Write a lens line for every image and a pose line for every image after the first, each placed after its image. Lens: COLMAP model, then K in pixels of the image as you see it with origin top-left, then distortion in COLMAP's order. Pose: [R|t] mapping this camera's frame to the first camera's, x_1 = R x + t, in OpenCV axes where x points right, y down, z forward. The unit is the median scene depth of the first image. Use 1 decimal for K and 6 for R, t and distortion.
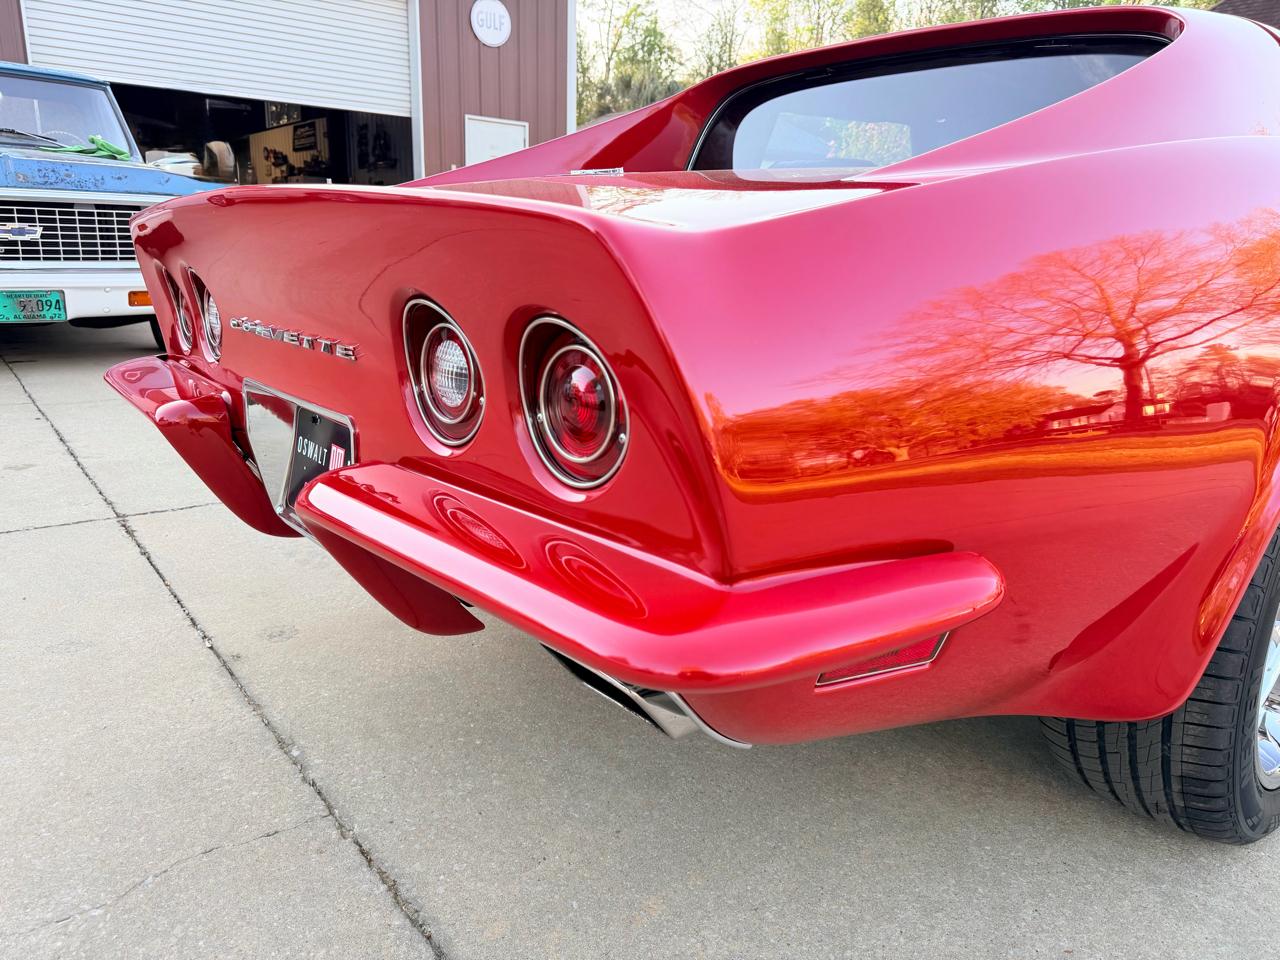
lens RADIAL K [[916.7, 0, 634.9], [0, 916.7, 477.1], [0, 0, 1]] dist [0.016449, -0.010682]
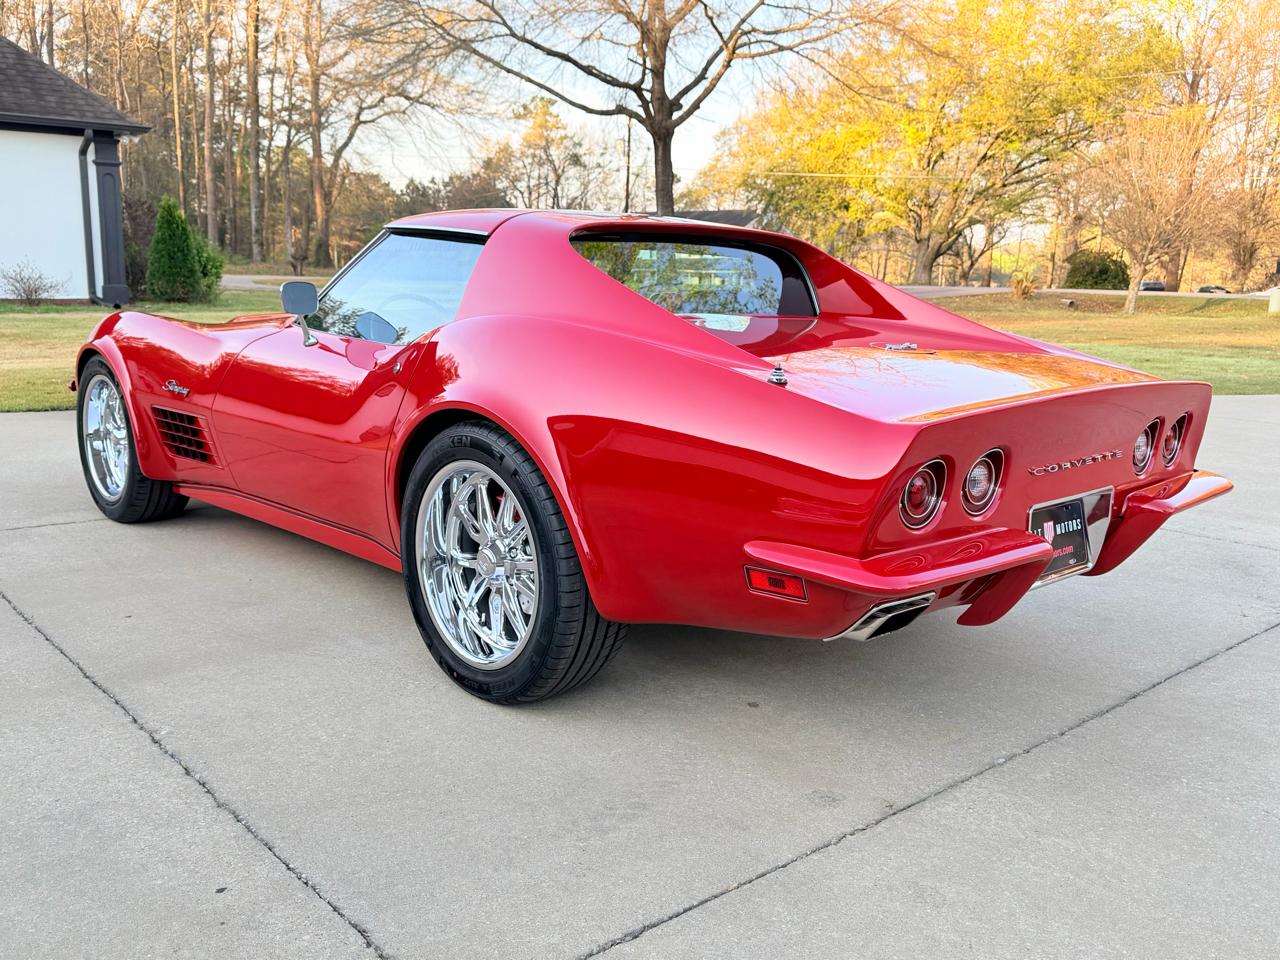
lens RADIAL K [[1124.3, 0, 644.5], [0, 1124.3, 462.1], [0, 0, 1]] dist [0.075231, -0.130398]
pose [[-0.059214, -0.203195, 0.977346, -1.934972], [0.219121, 0.952540, 0.211314, -0.625013], [-0.973899, 0.226670, -0.011879, 1.436803]]
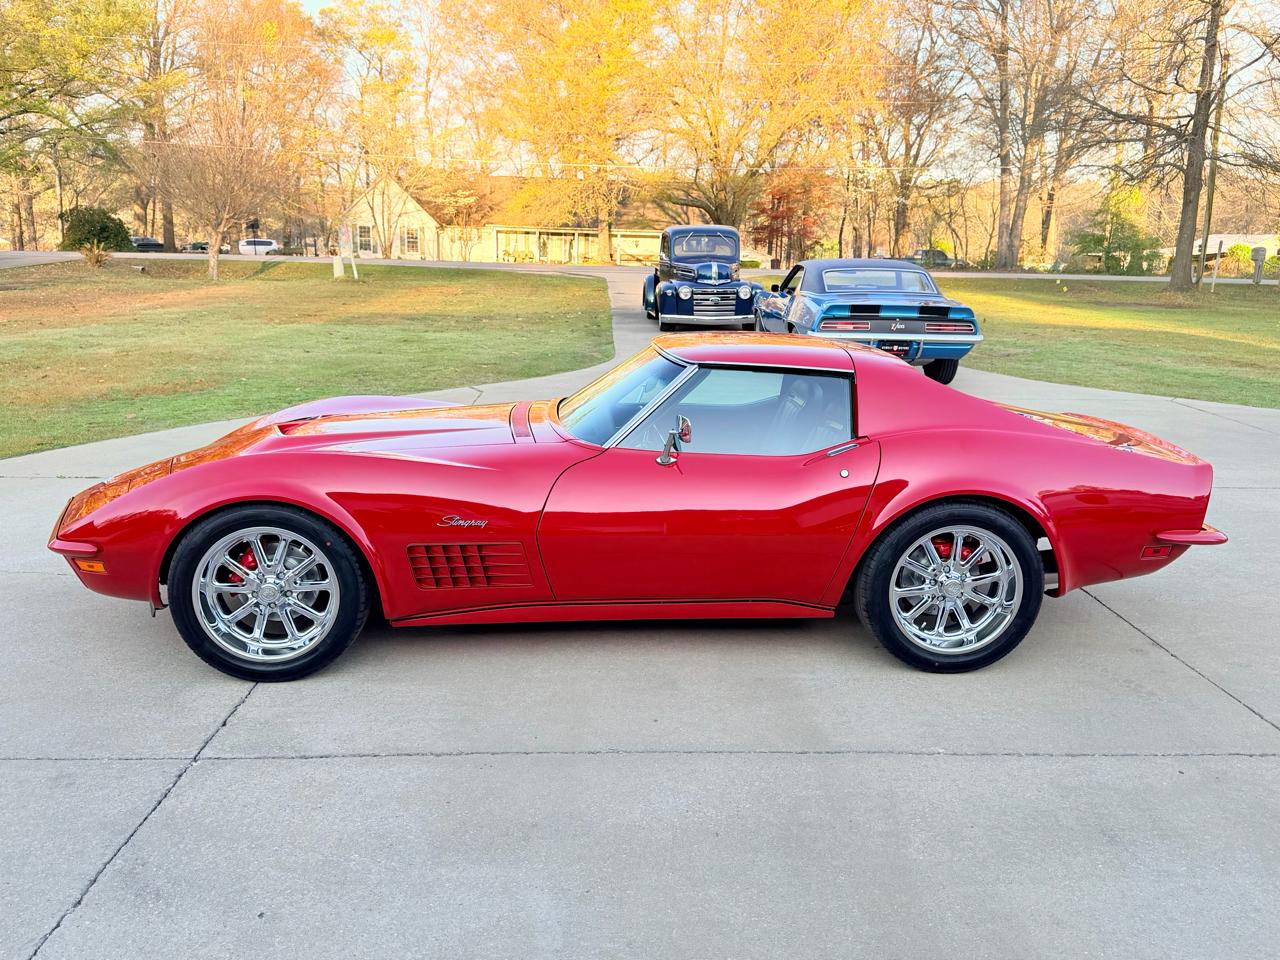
lens RADIAL K [[1097.9, 0, 630.6], [0, 1097.9, 472.7], [0, 0, 1]] dist [0.035825, -0.051886]
pose [[-0.813229, -0.172446, 0.555806, -0.975727], [0.093856, 0.903717, 0.417715, -1.679096], [-0.574325, 0.391864, -0.718744, 4.150610]]
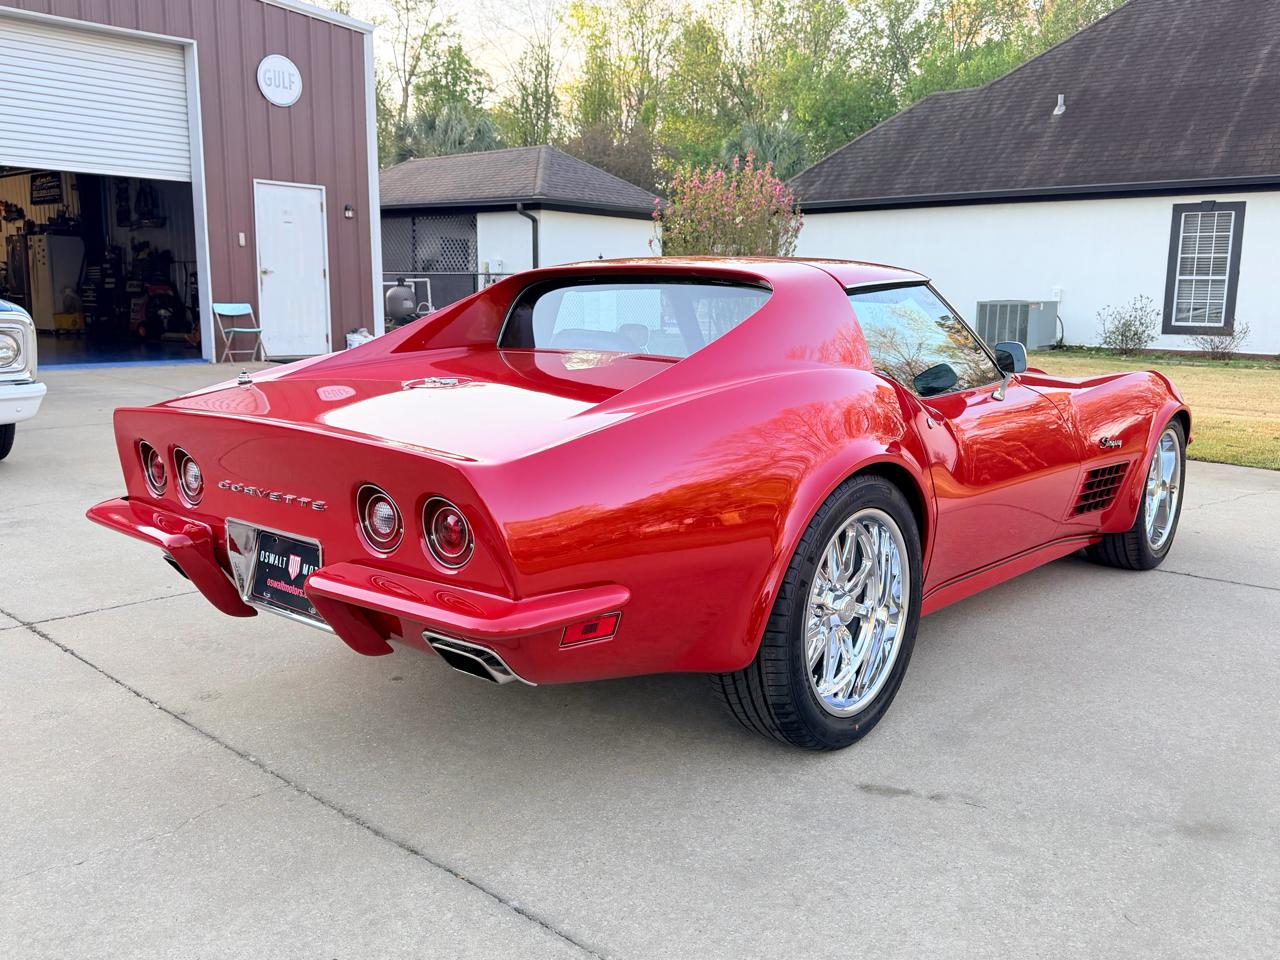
lens RADIAL K [[1097.9, 0, 642.4], [0, 1097.9, 454.0], [0, 0, 1]] dist [0.035825, -0.051886]
pose [[0.984631, -0.041661, 0.169606, -0.024495], [0.058165, 0.993916, -0.093532, 0.007126], [-0.164677, 0.101959, 0.981064, -0.928175]]
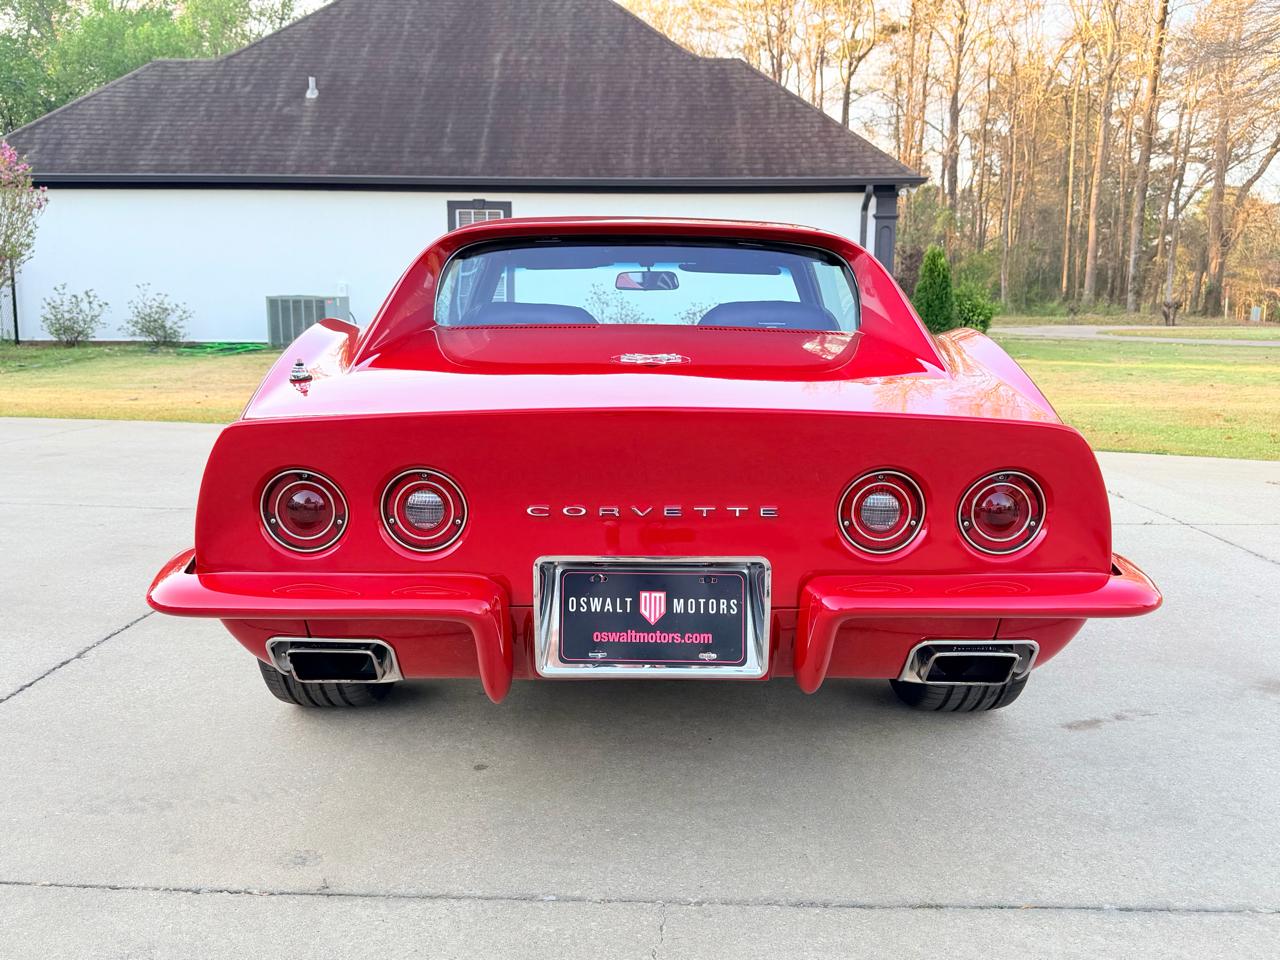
lens RADIAL K [[1210.0, 0, 644.0], [0, 1210.0, 448.9], [0, 0, 1]] dist [0.027637, 0.000000]
pose [[0.635547, -0.118489, 0.762916, -1.299969], [0.202164, 0.979215, -0.016331, -0.164240], [-0.745124, 0.164613, 0.646291, -0.079275]]
